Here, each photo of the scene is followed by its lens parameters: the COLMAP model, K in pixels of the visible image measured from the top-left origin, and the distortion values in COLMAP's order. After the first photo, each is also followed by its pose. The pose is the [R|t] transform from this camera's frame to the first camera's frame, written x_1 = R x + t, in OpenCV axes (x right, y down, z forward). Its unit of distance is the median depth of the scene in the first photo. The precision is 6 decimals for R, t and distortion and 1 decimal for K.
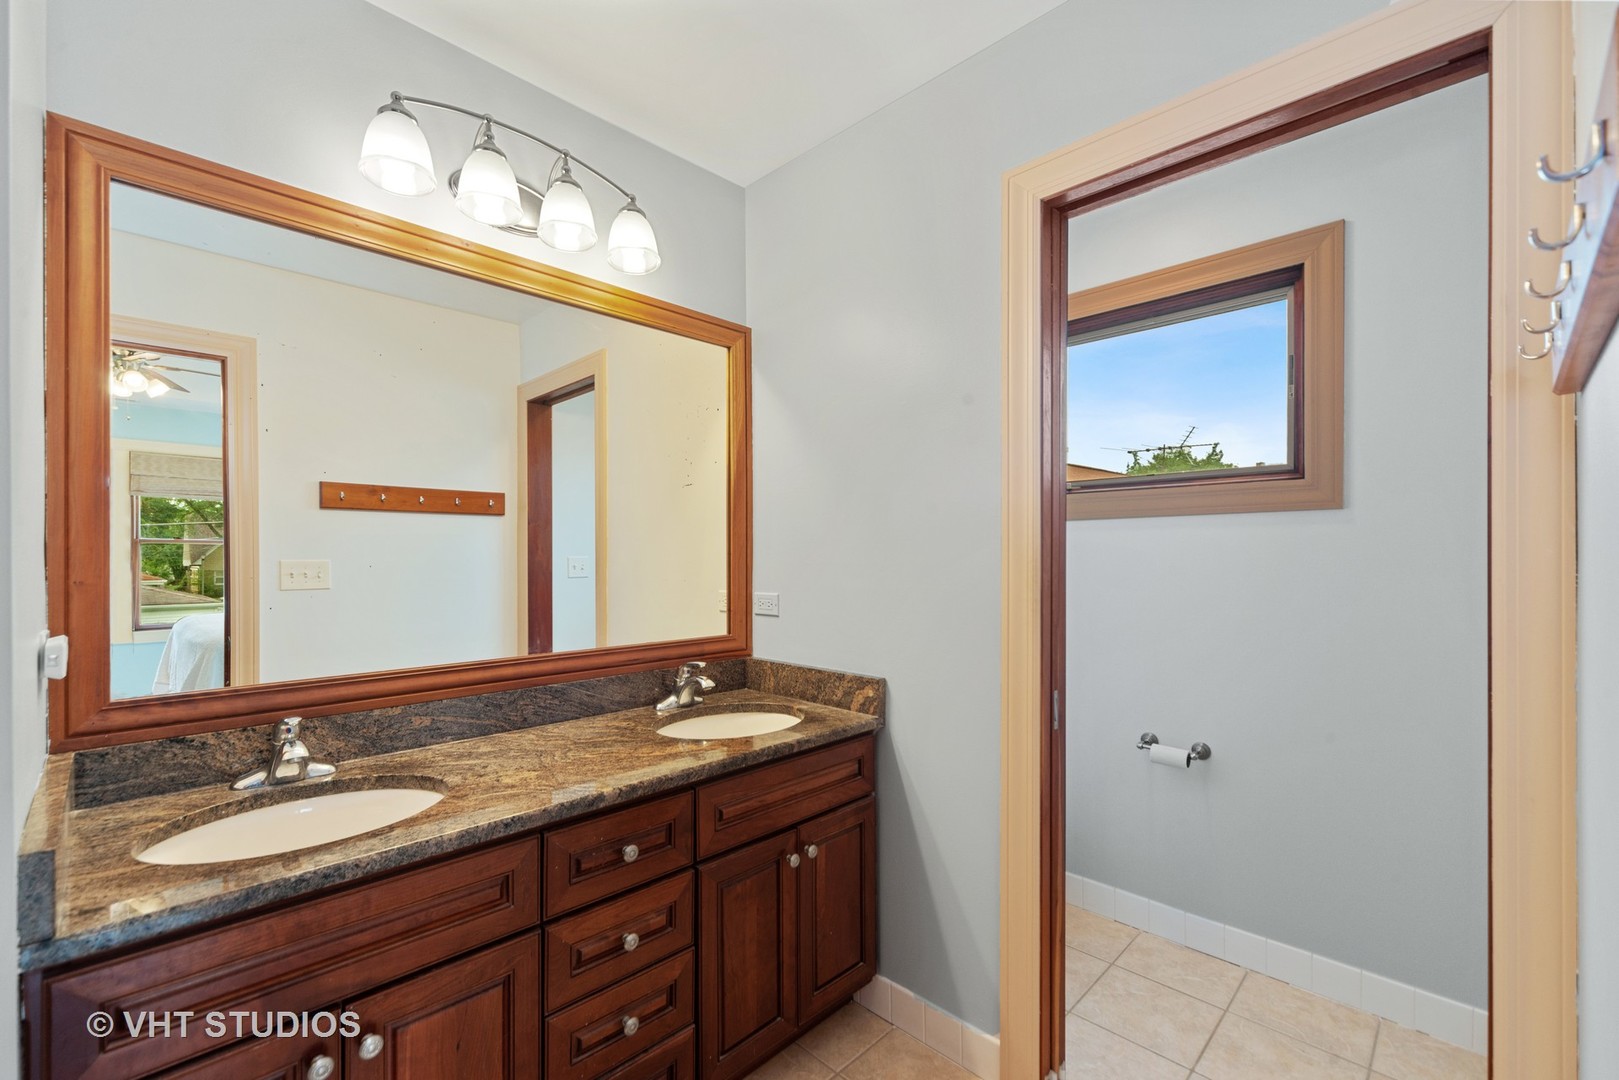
lens RADIAL K [[680.8, 0, 809.6], [0, 680.8, 553.5], [0, 0, 1]] dist [-0.000397, -0.000160]
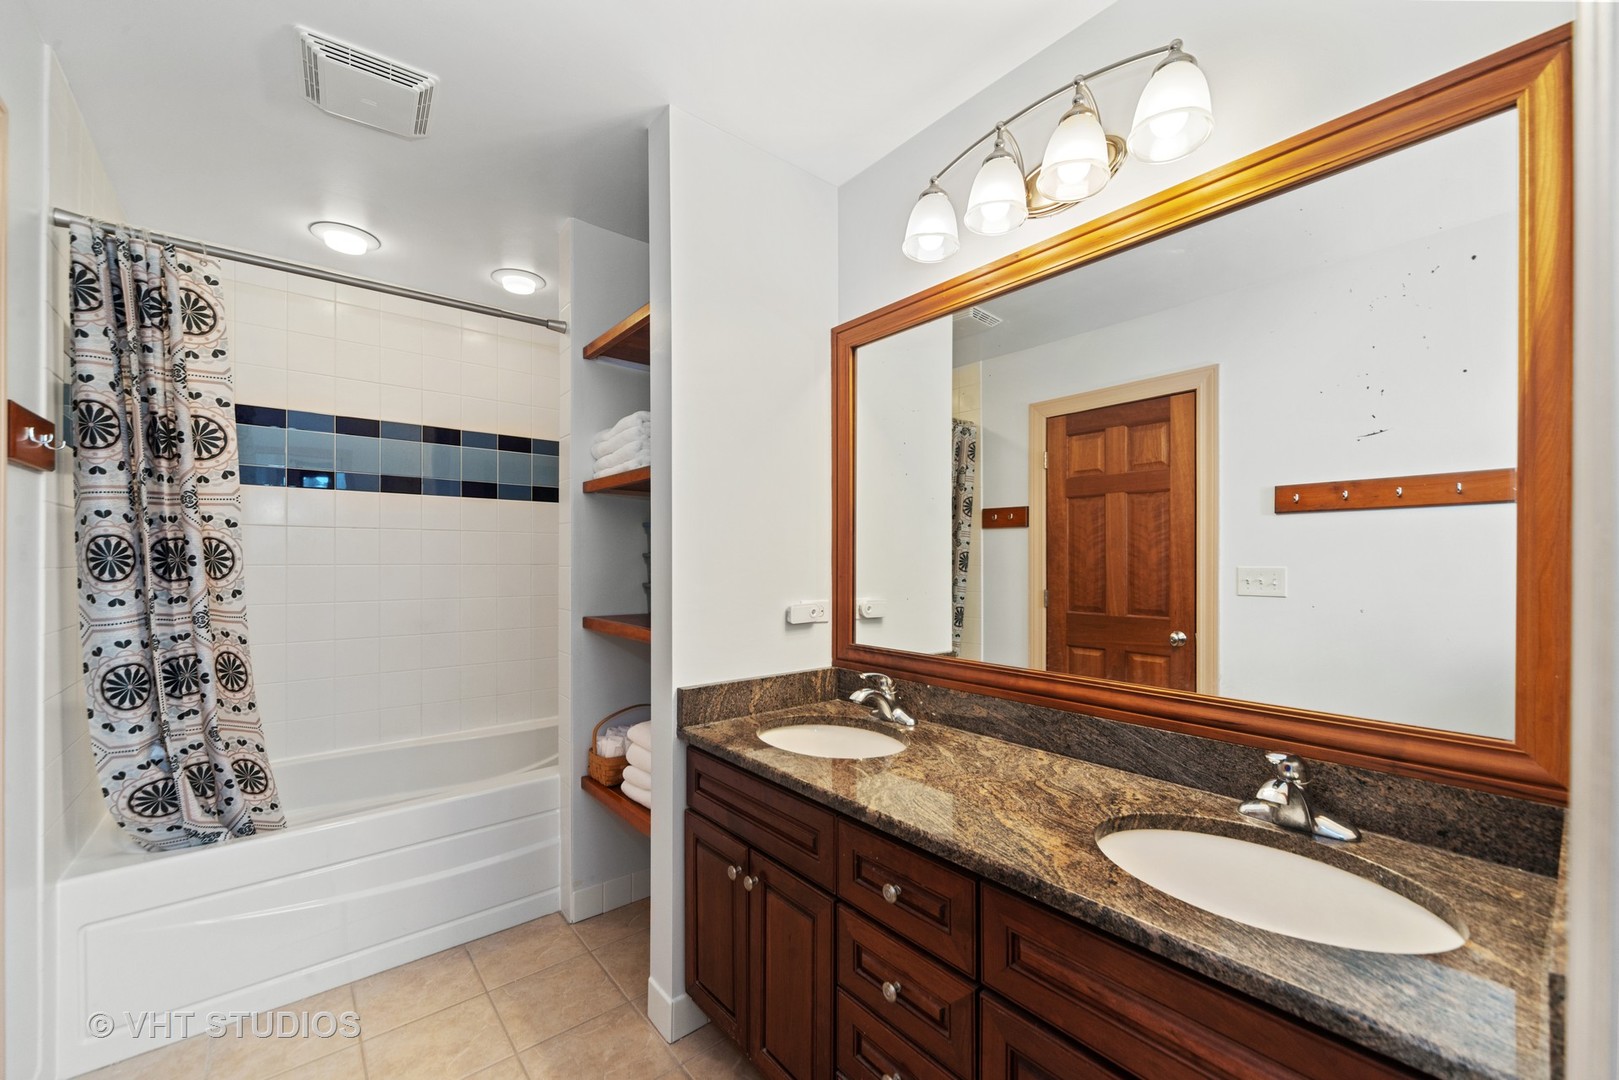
lens RADIAL K [[642.5, 0, 810.1], [0, 642.5, 560.9], [0, 0, 1]] dist [-0.001372, -0.000127]
pose [[-0.100275, 0.001814, -0.994958, 0.498265], [-0.000509, 0.999998, 0.001875, -0.000719], [0.994960, 0.000695, -0.100273, 0.823990]]
